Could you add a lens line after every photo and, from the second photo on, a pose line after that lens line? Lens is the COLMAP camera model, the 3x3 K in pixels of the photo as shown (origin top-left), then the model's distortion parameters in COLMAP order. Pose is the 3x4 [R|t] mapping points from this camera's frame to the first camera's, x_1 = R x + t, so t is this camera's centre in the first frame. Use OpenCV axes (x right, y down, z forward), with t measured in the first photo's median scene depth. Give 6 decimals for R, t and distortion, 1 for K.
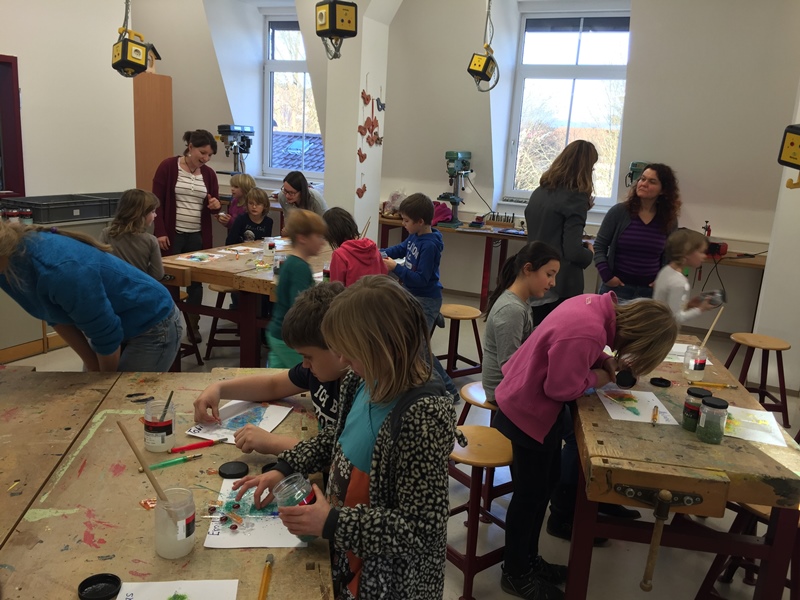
lens RADIAL K [[684.4, 0, 411.2], [0, 684.4, 301.8], [0, 0, 1]] dist [0.009536, -0.009087]
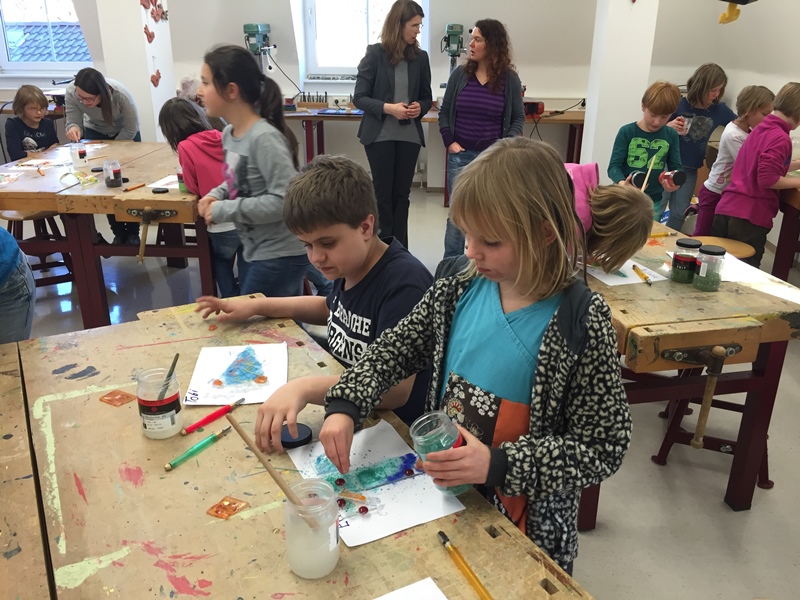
lens RADIAL K [[684.4, 0, 411.2], [0, 684.4, 301.8], [0, 0, 1]] dist [0.009536, -0.009087]
pose [[0.932251, -0.182848, 0.312210, -0.415716], [0.130735, 0.974838, 0.180550, -0.023541], [-0.337368, -0.127501, 0.932698, 0.318955]]
